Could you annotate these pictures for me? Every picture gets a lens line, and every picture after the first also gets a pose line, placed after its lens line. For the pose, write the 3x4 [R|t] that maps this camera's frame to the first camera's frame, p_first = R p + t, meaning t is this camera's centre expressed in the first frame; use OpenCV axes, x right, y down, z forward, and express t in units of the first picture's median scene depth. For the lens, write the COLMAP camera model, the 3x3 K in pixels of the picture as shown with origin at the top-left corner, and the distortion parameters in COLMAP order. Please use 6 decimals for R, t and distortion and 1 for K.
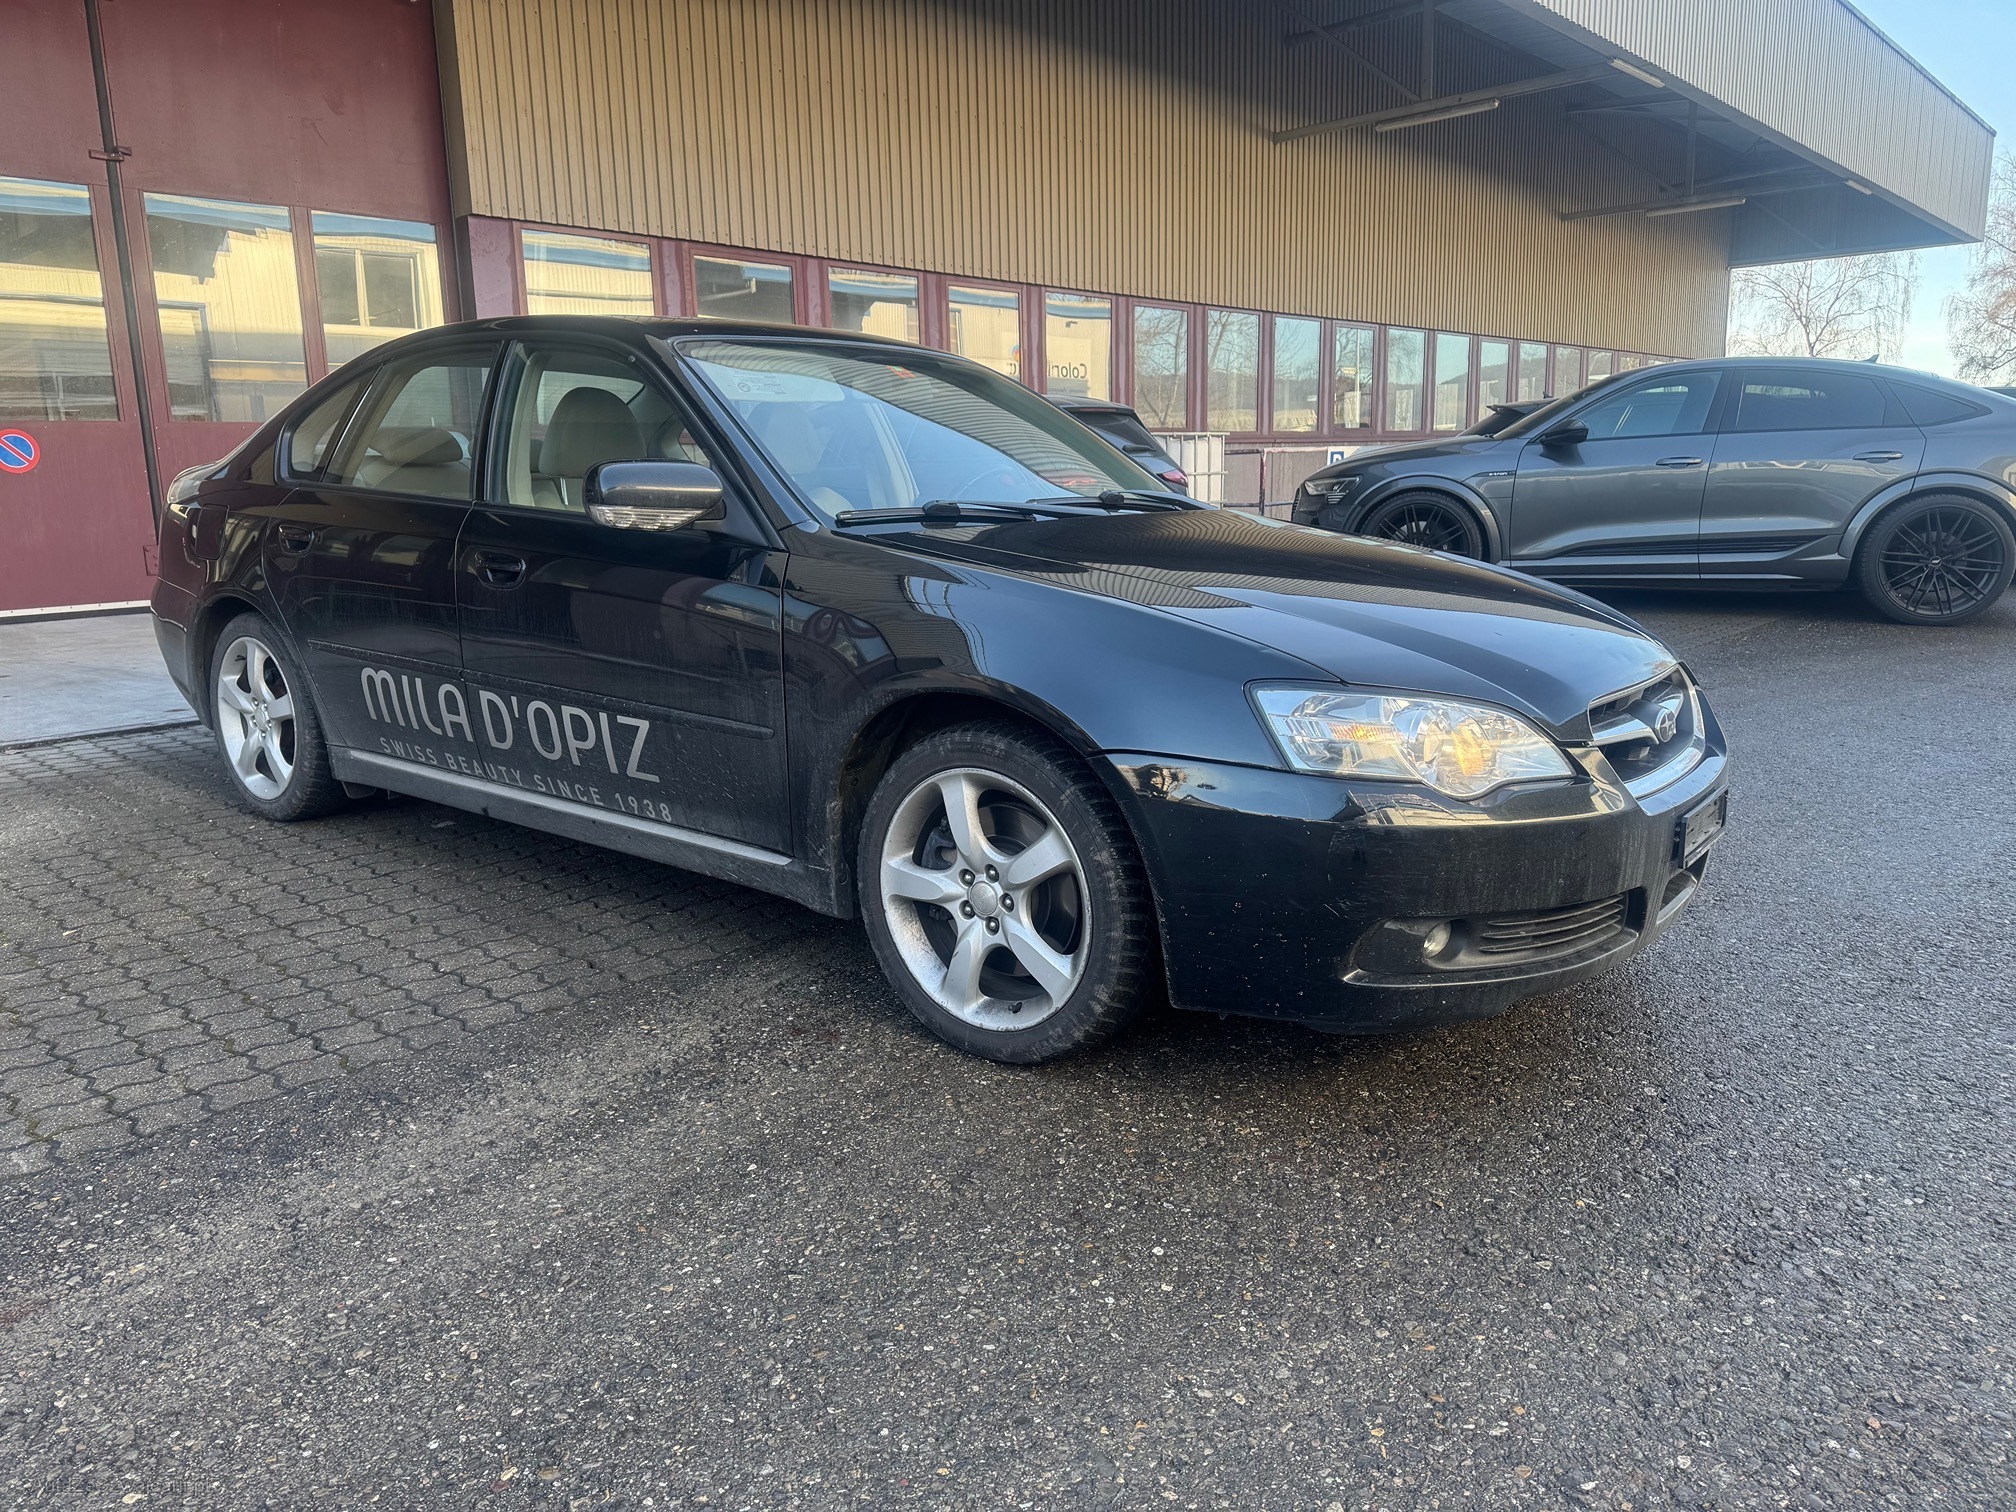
lens RADIAL K [[1263.6, 0, 1008.0], [0, 1263.6, 756.0], [0, 0, 1]] dist [0.052299, -0.093973]
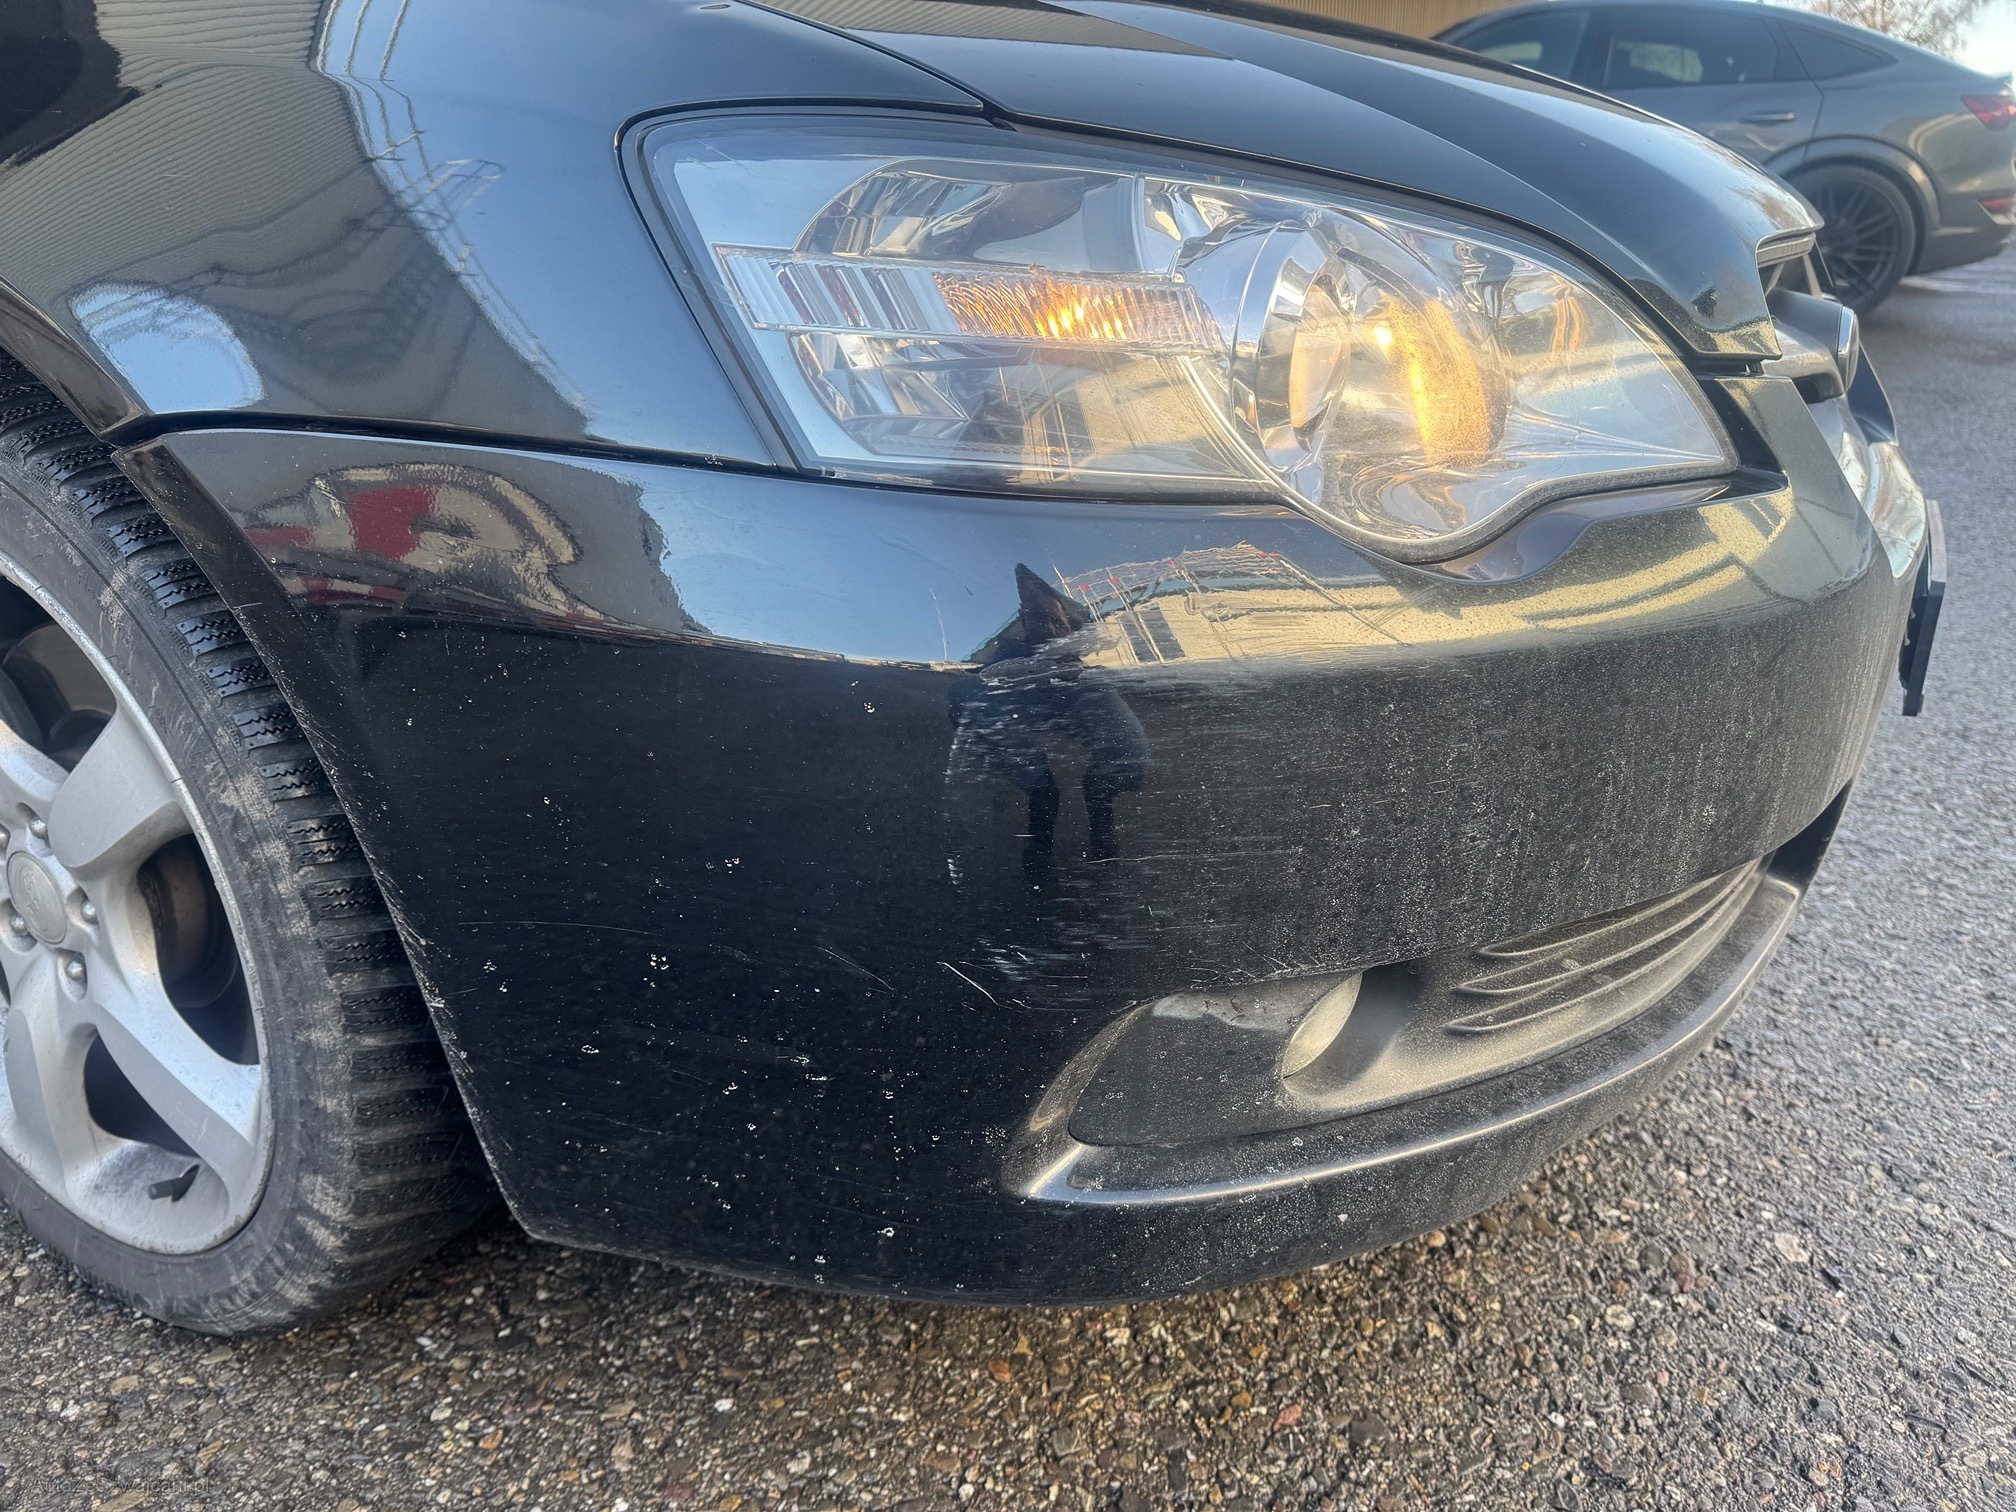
lens RADIAL K [[1263.6, 0, 1008.0], [0, 1263.6, 756.0], [0, 0, 1]] dist [0.052299, -0.093973]
pose [[0.989266, -0.057427, 0.134367, 0.219806], [0.031632, 0.981896, 0.186762, 0.021272], [-0.142659, -0.180507, 0.973173, 0.707407]]
